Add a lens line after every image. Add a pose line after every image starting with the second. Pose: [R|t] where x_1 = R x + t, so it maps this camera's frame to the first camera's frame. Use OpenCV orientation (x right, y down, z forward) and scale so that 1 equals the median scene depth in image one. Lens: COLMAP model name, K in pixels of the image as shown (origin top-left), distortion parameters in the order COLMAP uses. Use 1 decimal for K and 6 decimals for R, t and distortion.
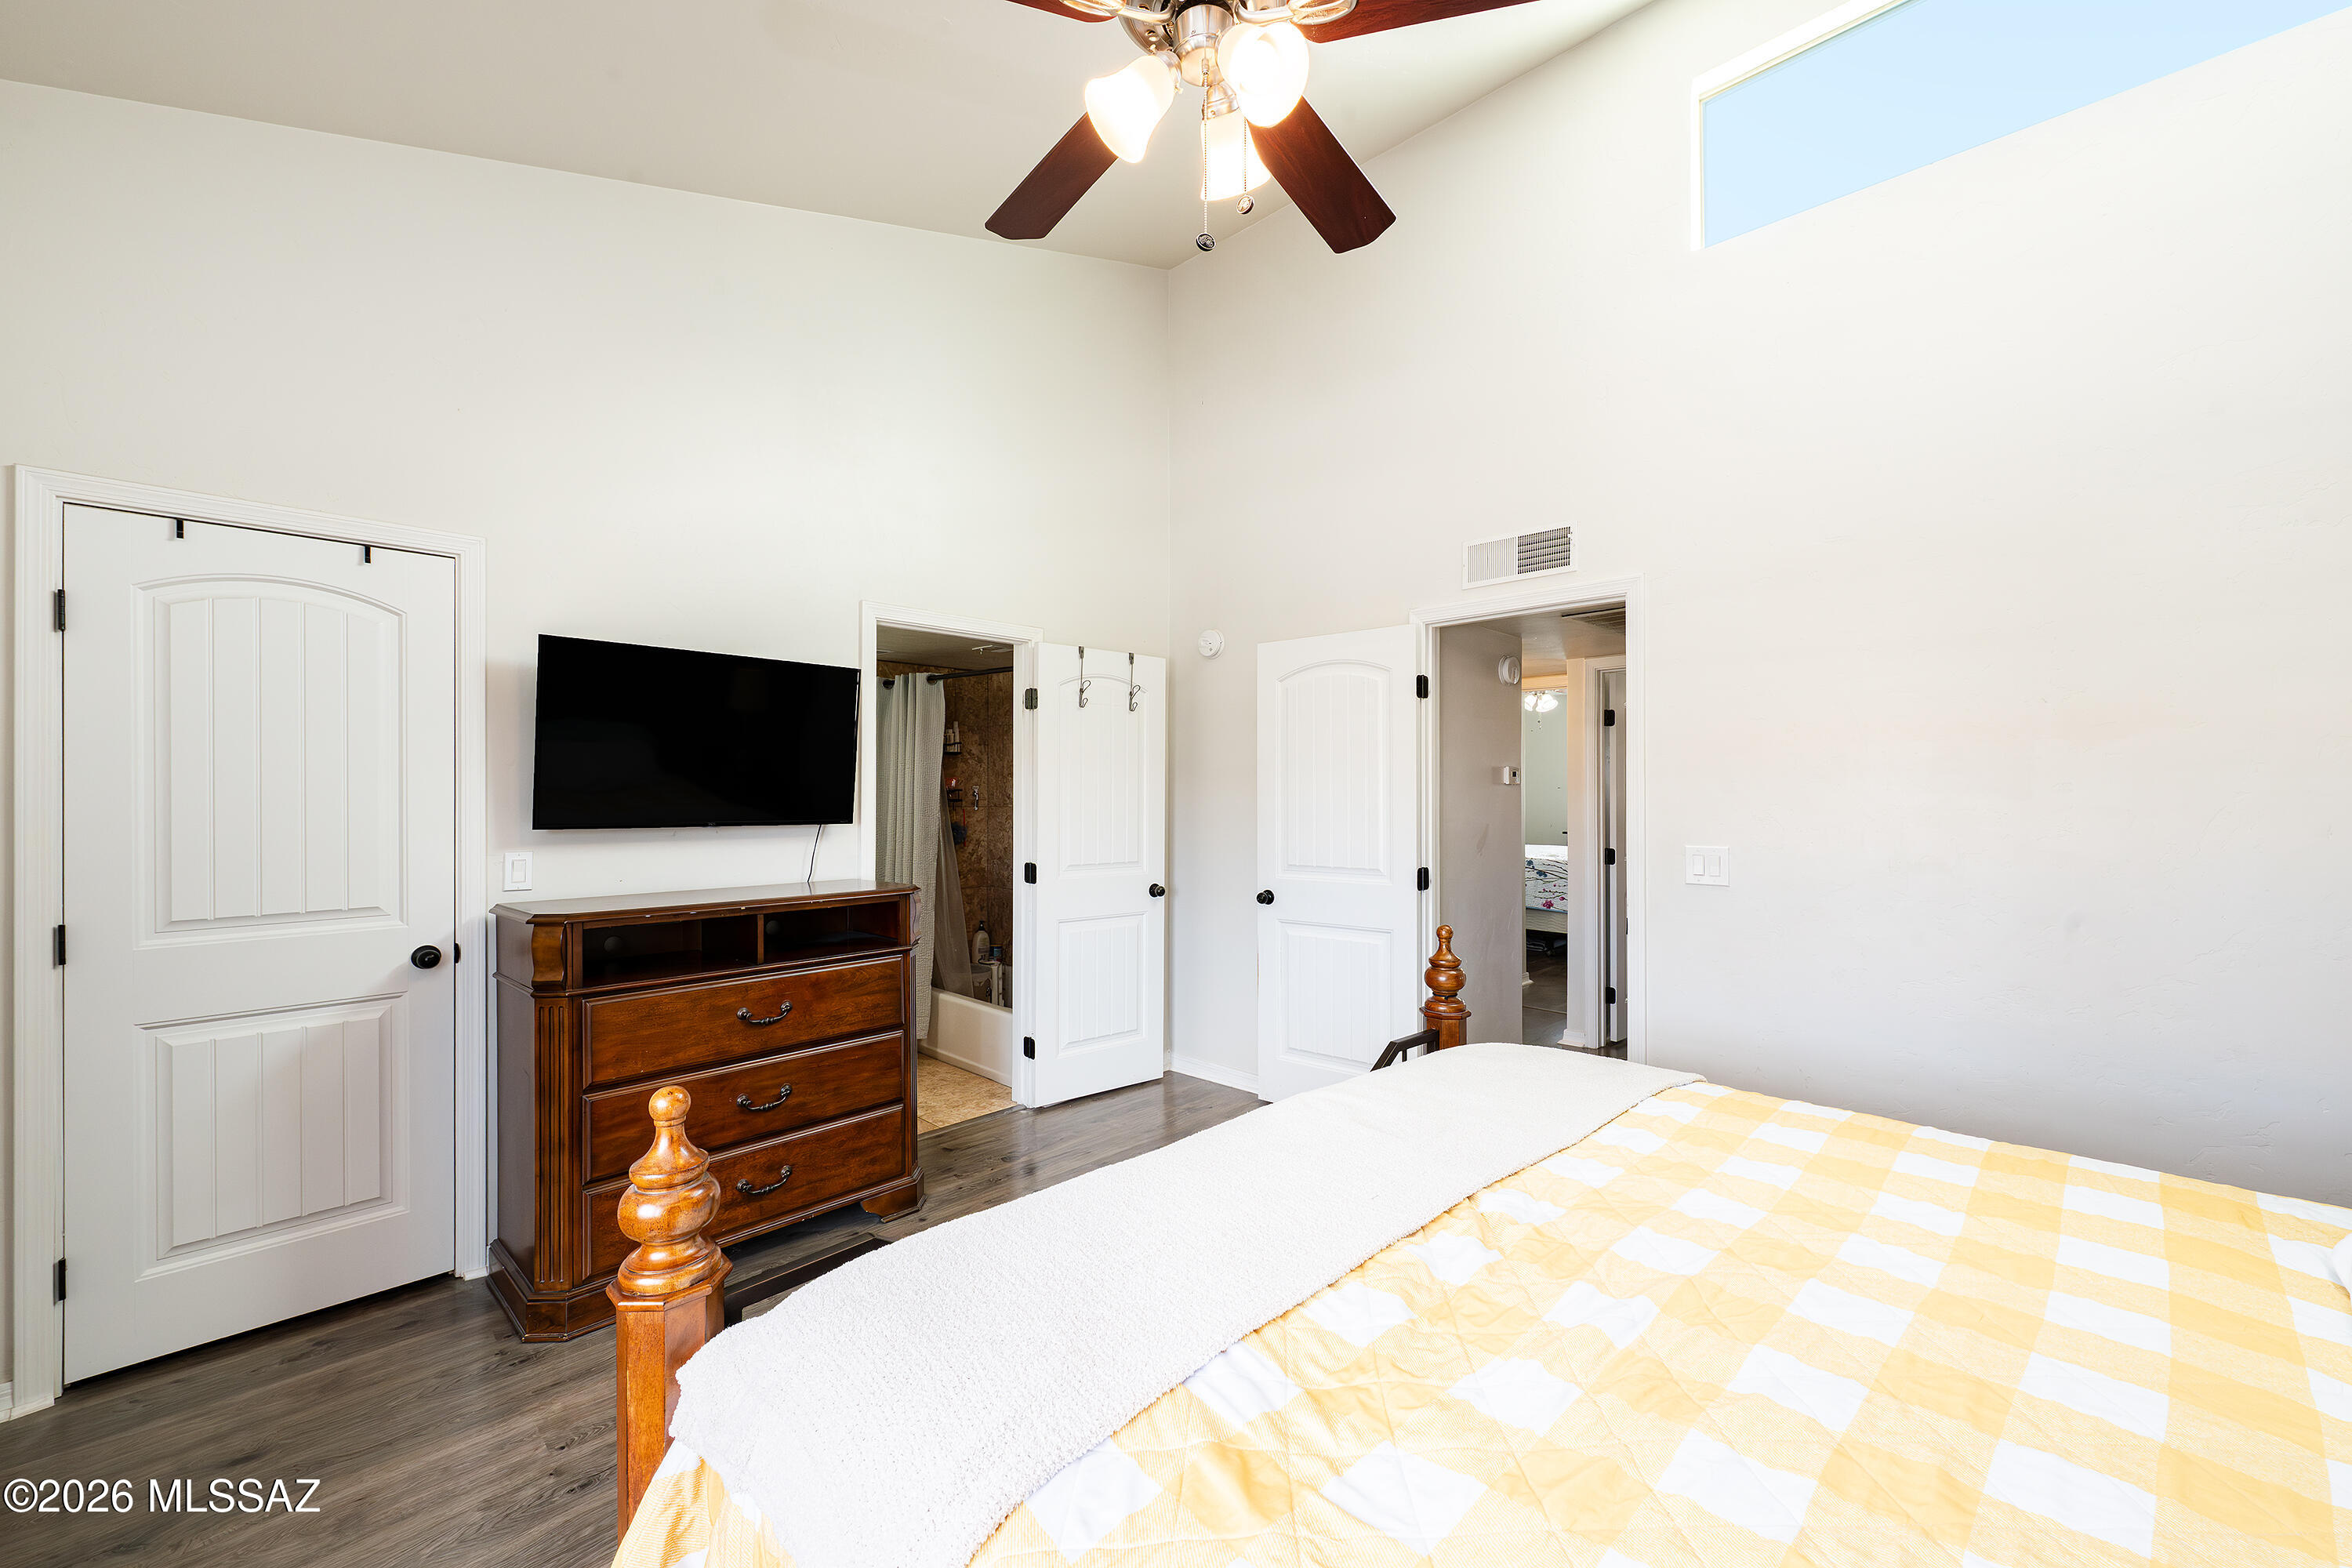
lens RADIAL K [[928.6, 0, 1183.2], [0, 928.6, 790.9], [0, 0, 1]] dist [0.002913, -0.000052]
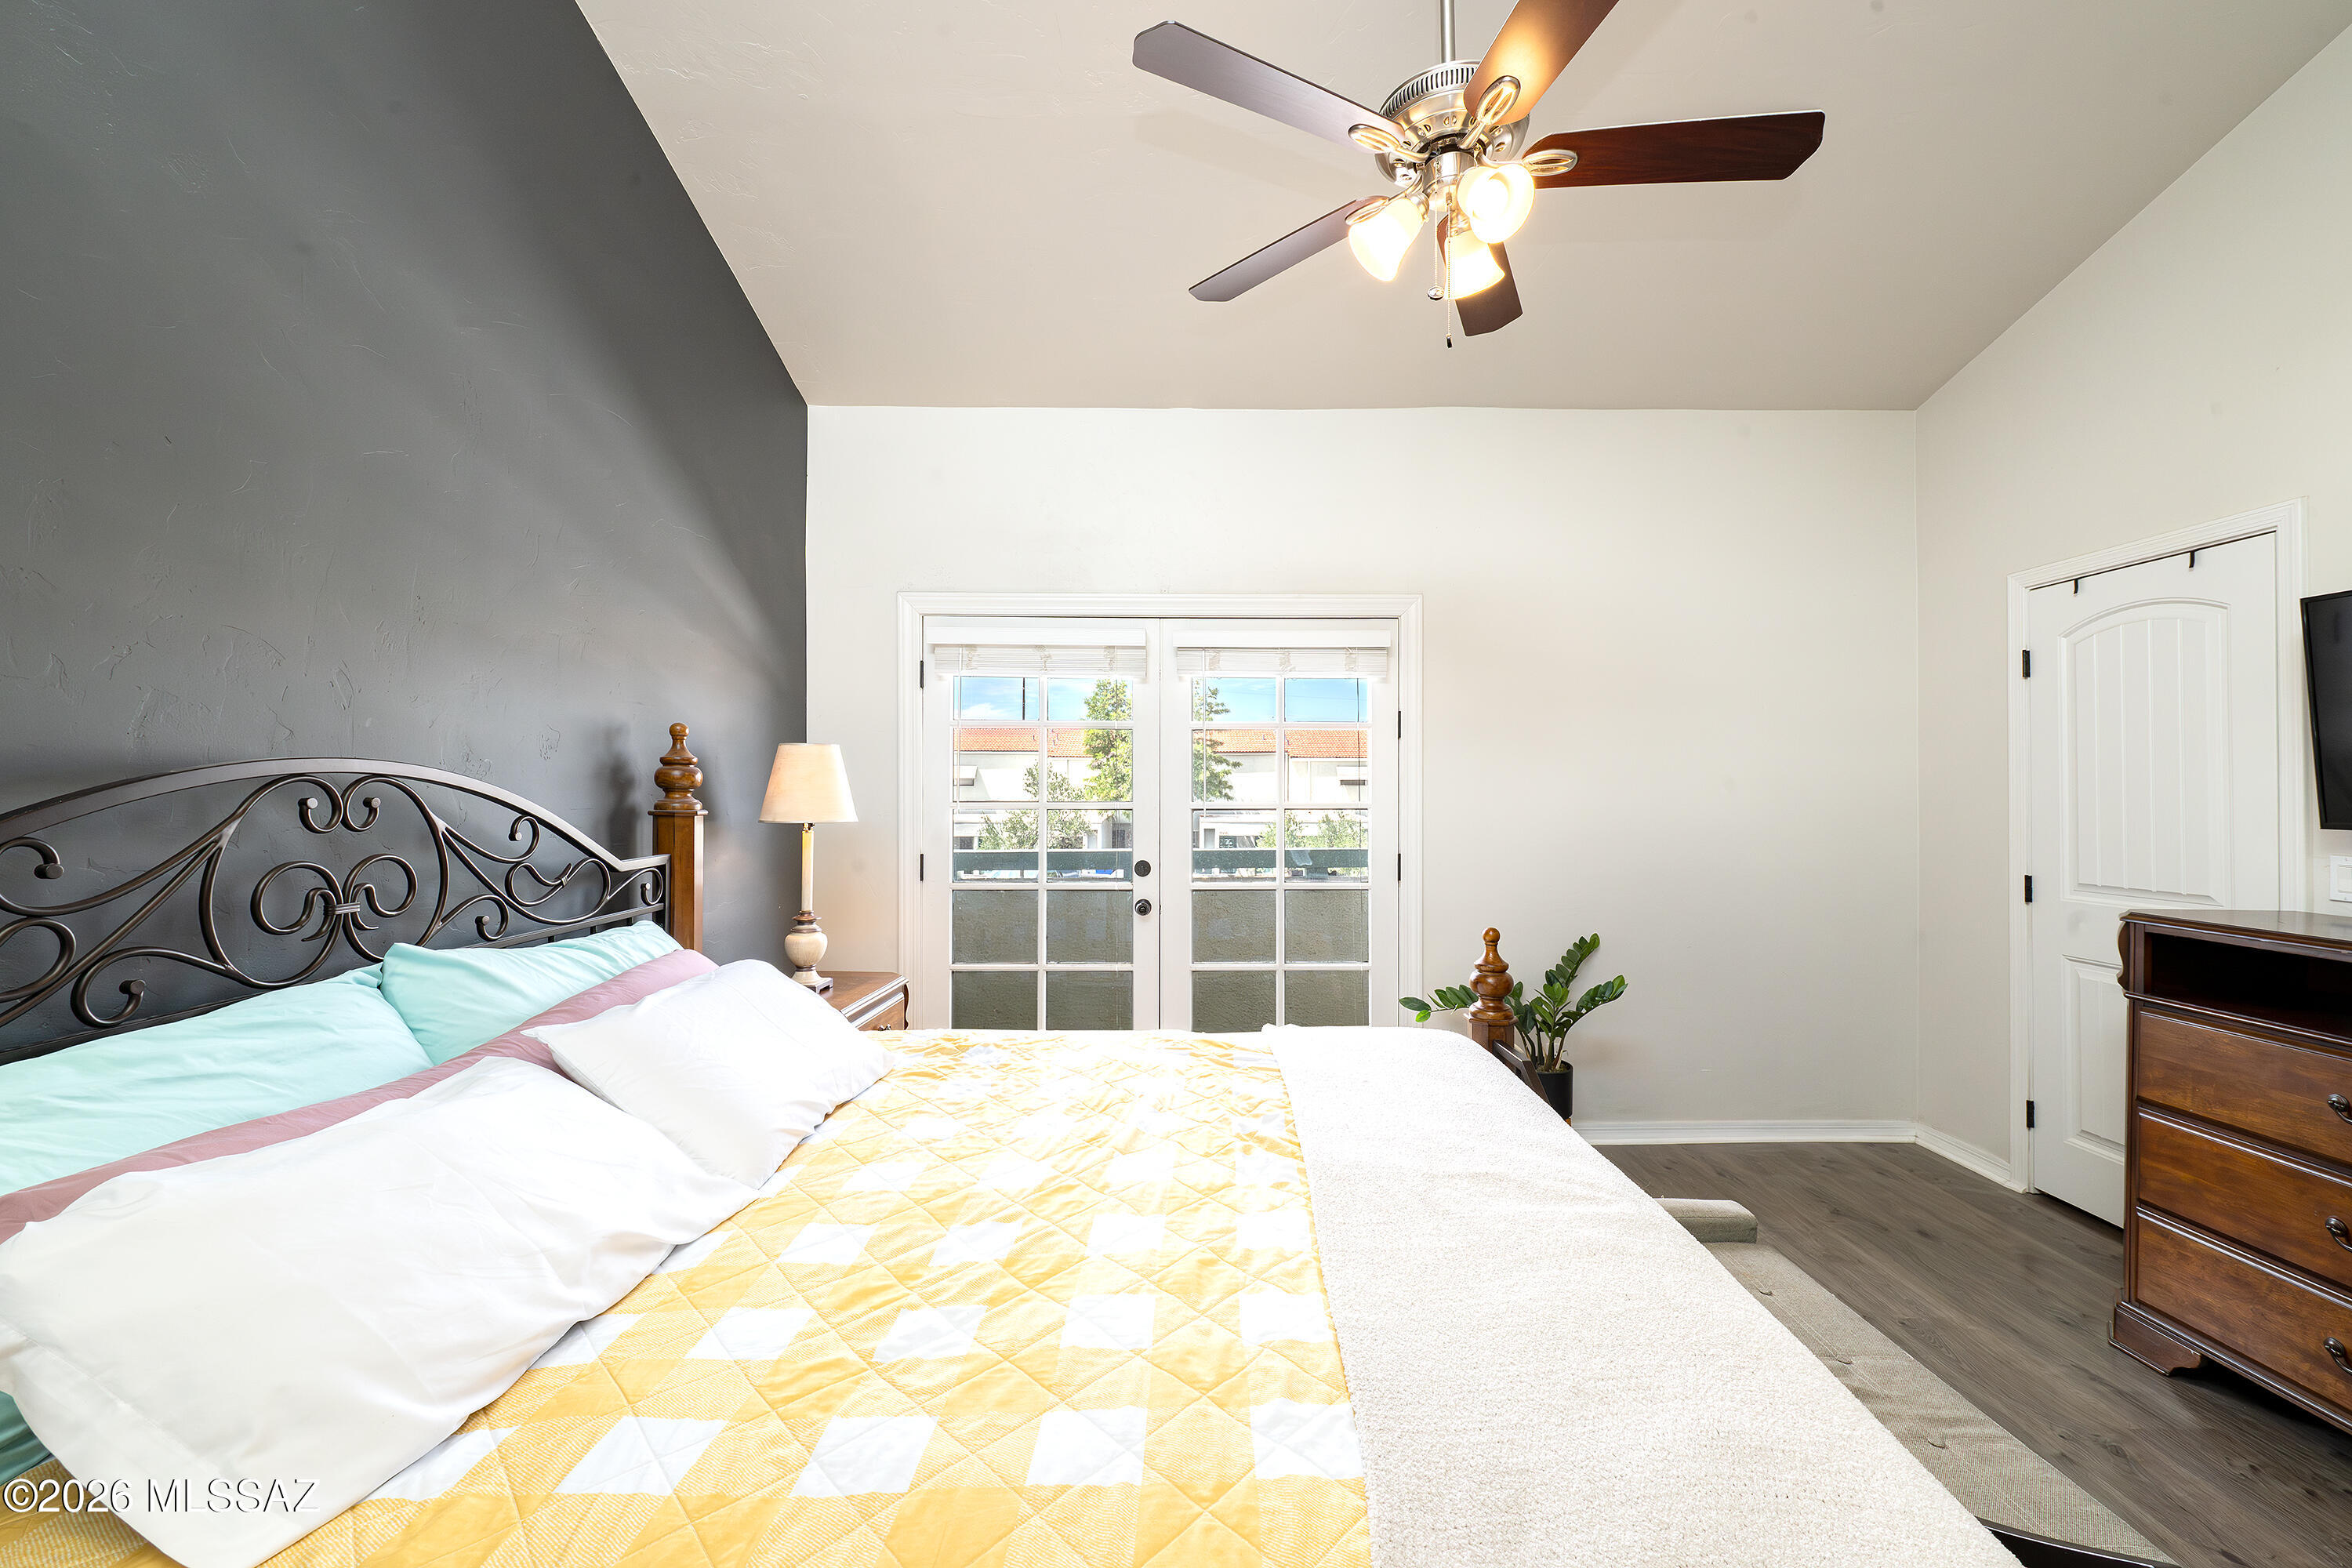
lens RADIAL K [[928.6, 0, 1183.2], [0, 928.6, 790.9], [0, 0, 1]] dist [0.002913, -0.000052]
pose [[-0.726360, 0.000455, -0.687315, 0.747017], [0.000891, 1.000000, -0.000279, 0.008411], [0.687314, -0.000815, -0.726360, 1.085169]]
